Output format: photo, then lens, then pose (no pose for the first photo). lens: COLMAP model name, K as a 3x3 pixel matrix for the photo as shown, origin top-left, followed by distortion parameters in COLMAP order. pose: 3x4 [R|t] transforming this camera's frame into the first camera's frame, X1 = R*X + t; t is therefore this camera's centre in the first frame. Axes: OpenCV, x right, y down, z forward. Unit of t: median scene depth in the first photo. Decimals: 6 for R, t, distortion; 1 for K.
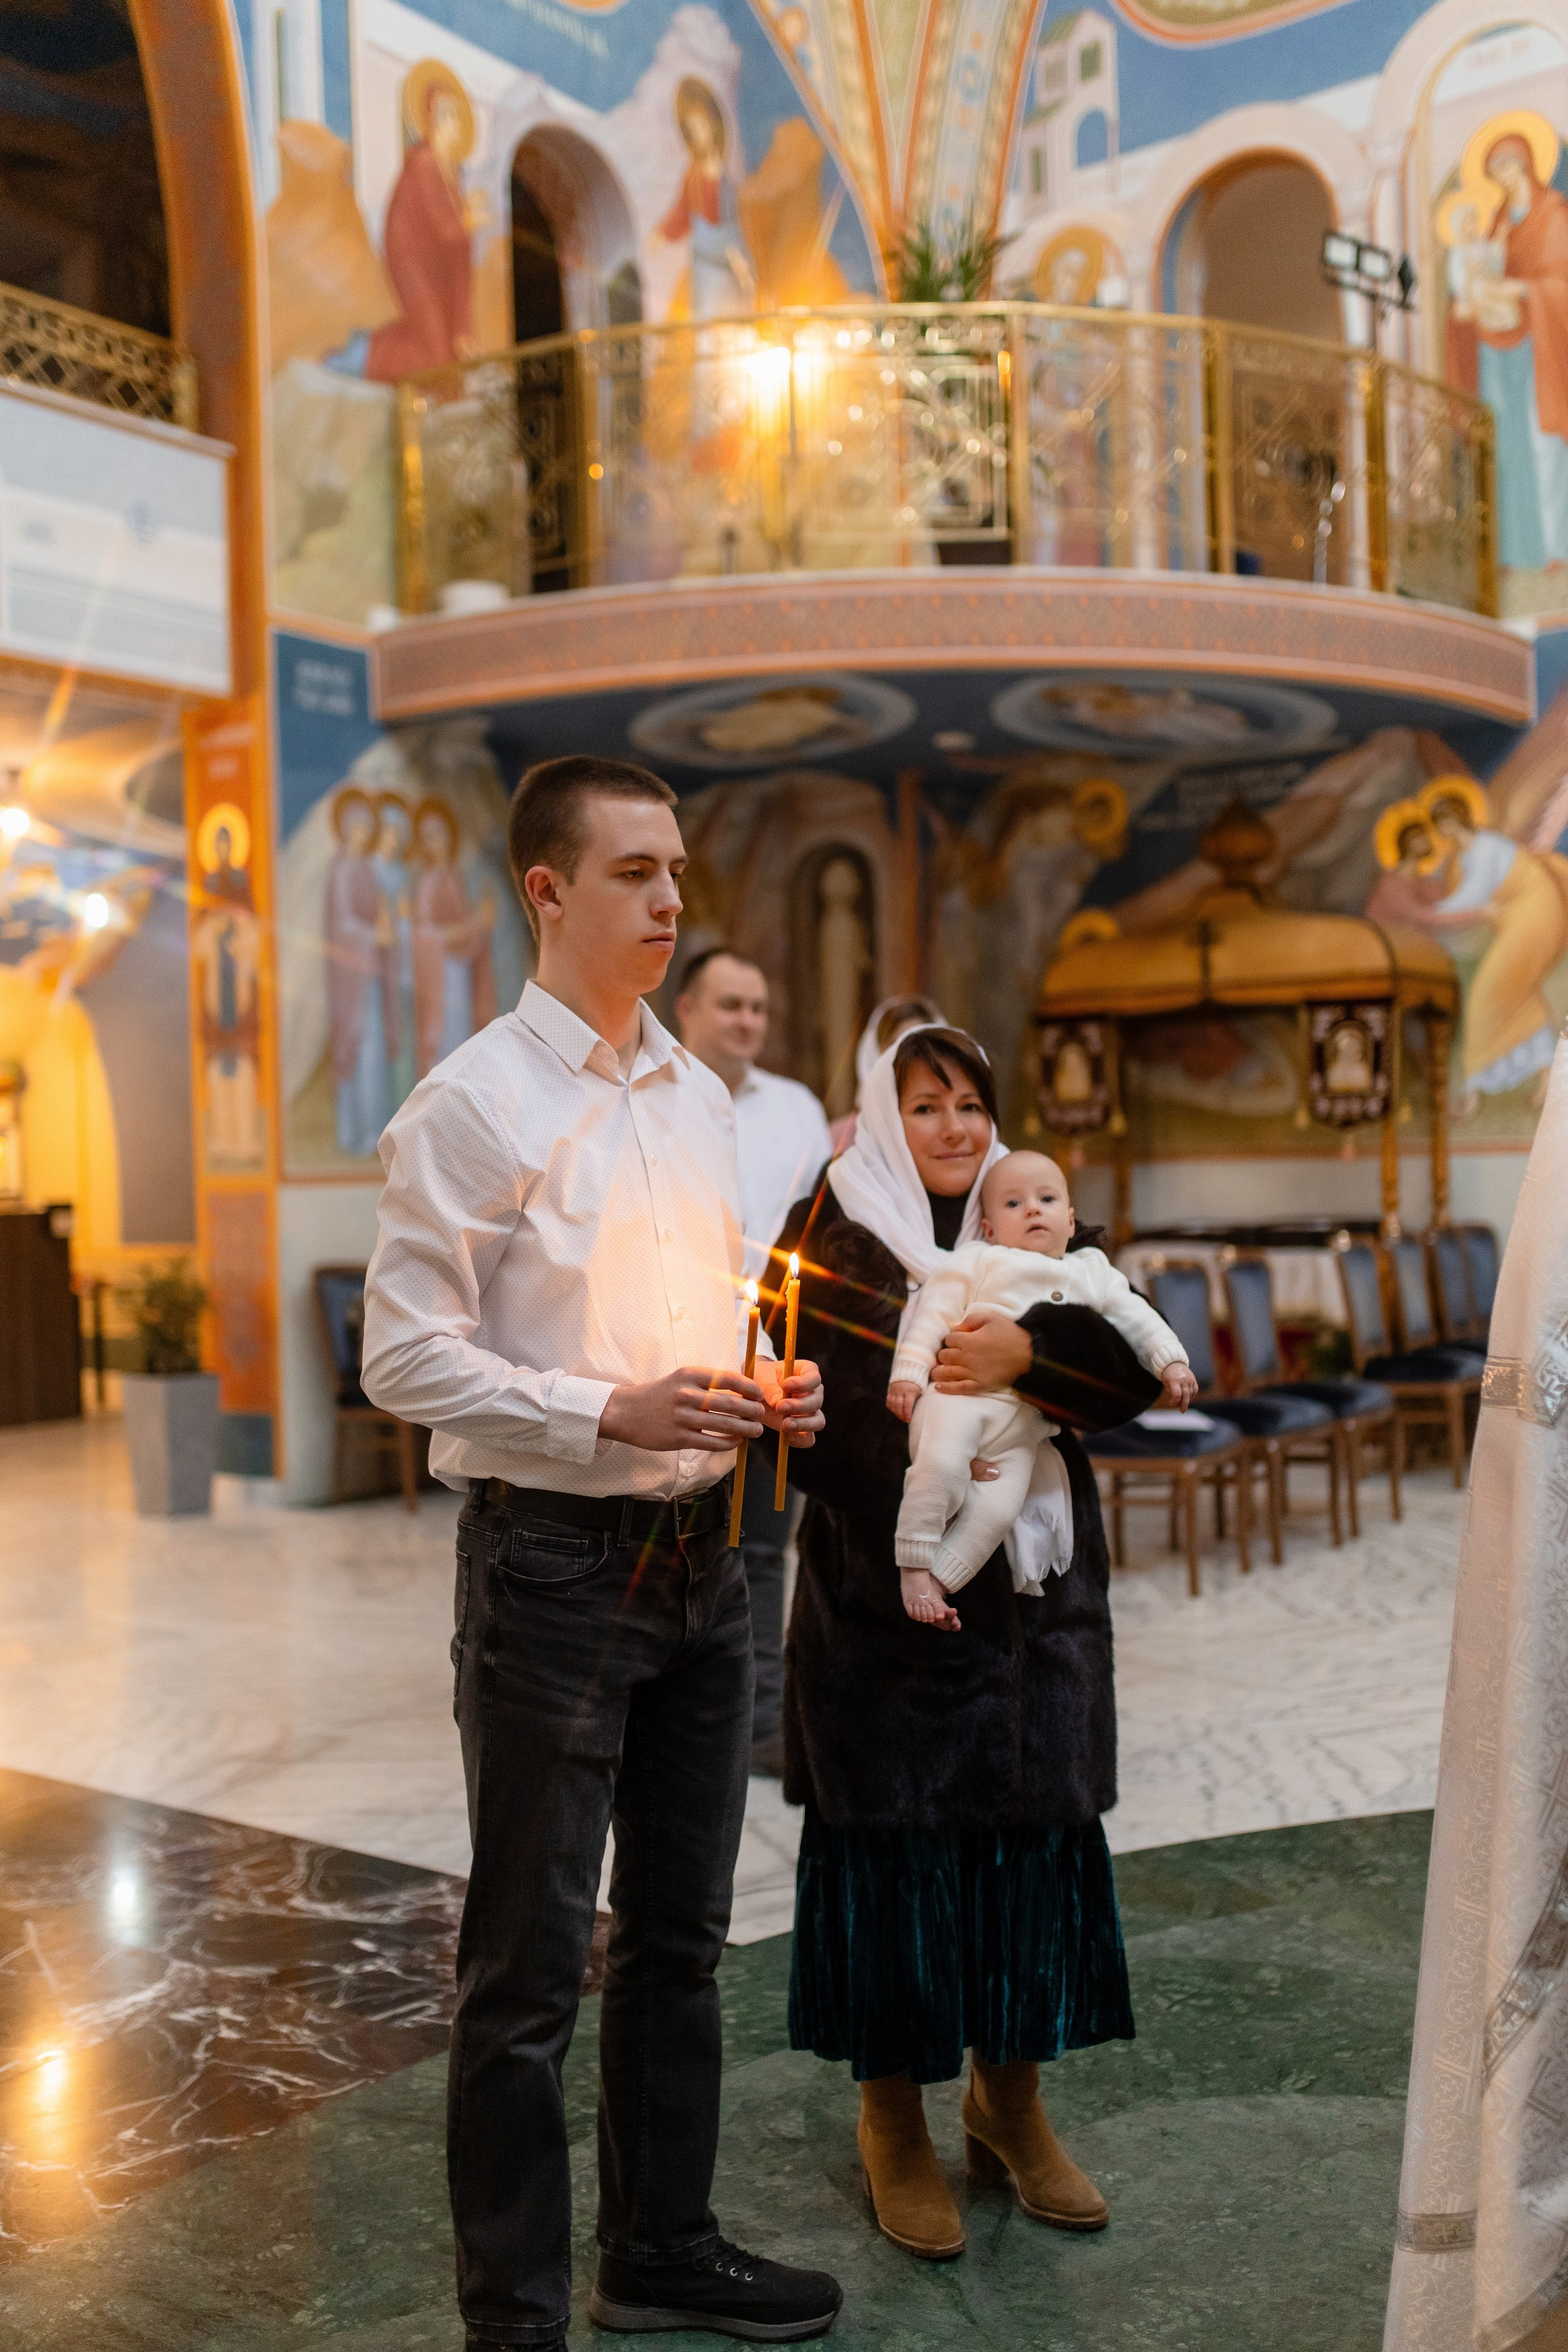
lens RADIAL K [[2204.9, 0, 784.0], [0, 2204.9, 1176.0], [0, 0, 1]] dist [-0.000698, -0.003899]
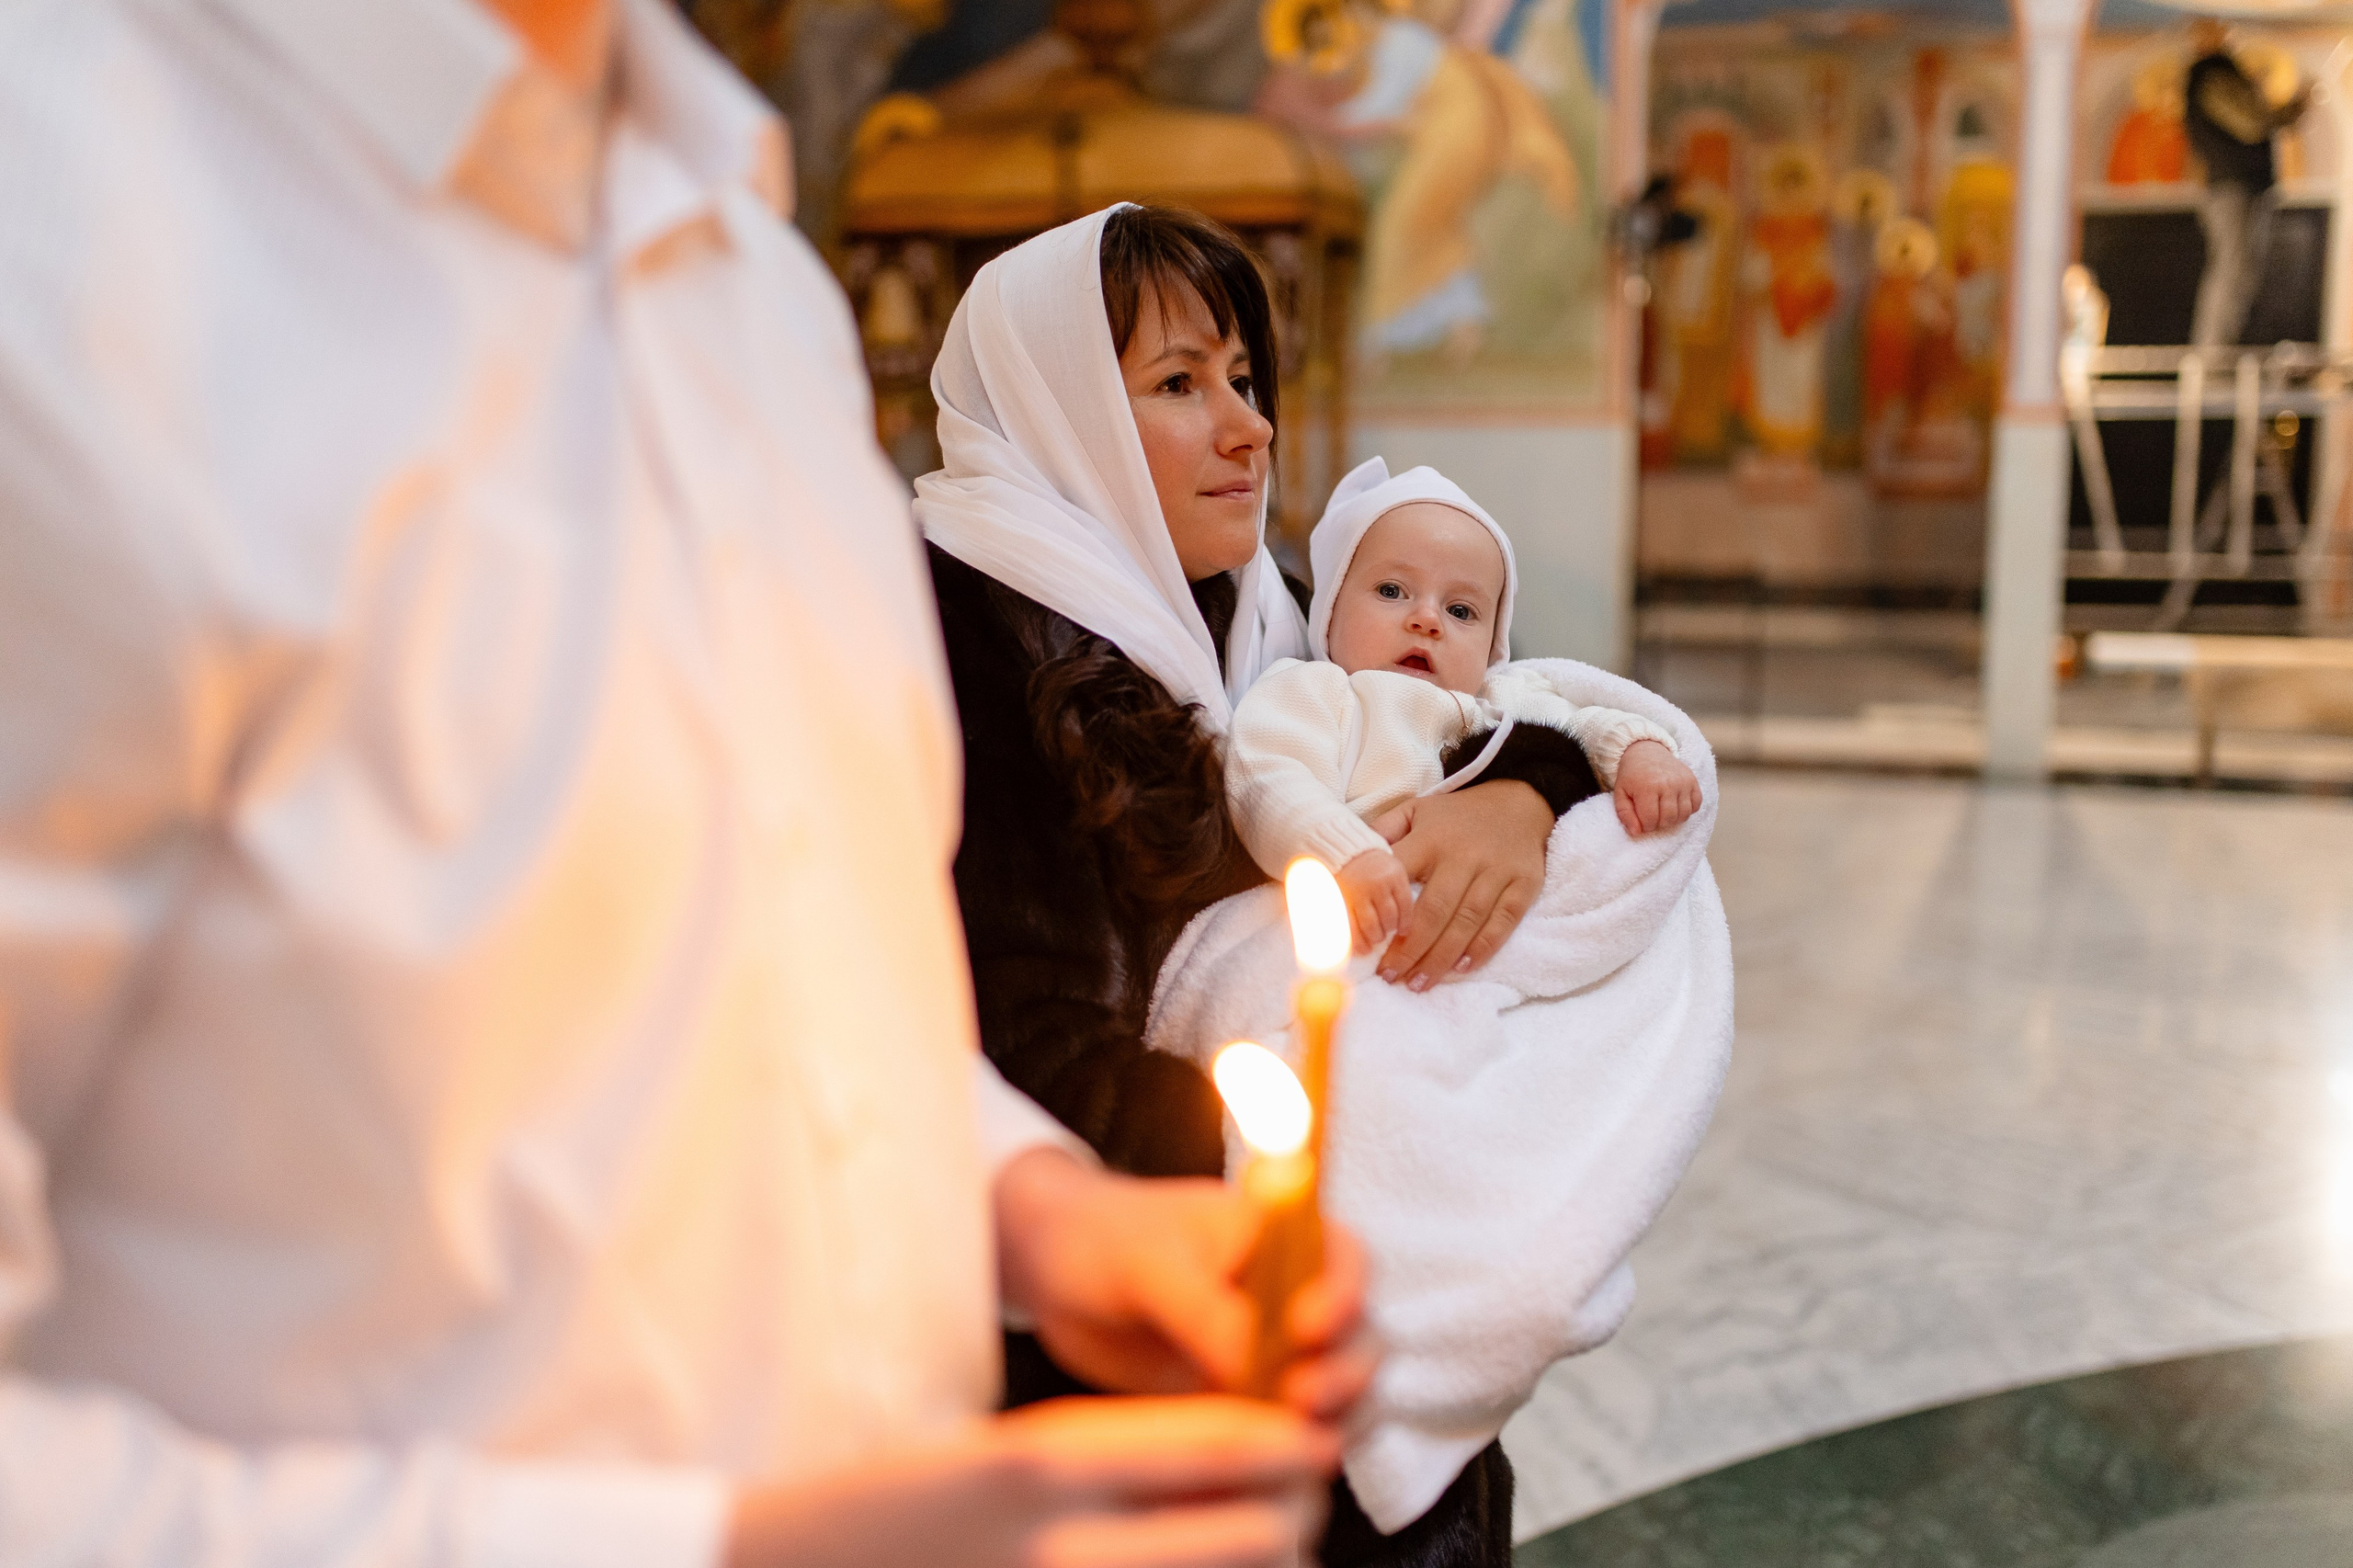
lens RADIAL K [[2285.5, 0, 1176.5], [0, 2285.5, 784.0], [0, 0, 1]] dist [-0.004981, -0.010595]
pose [[0.951318, -0.032348, 0.306507, -0.026479], [-0.015634, 0.988132, 0.152808, -0.006311], [-0.307813, -0.150161, 0.939523, 0.203198]]
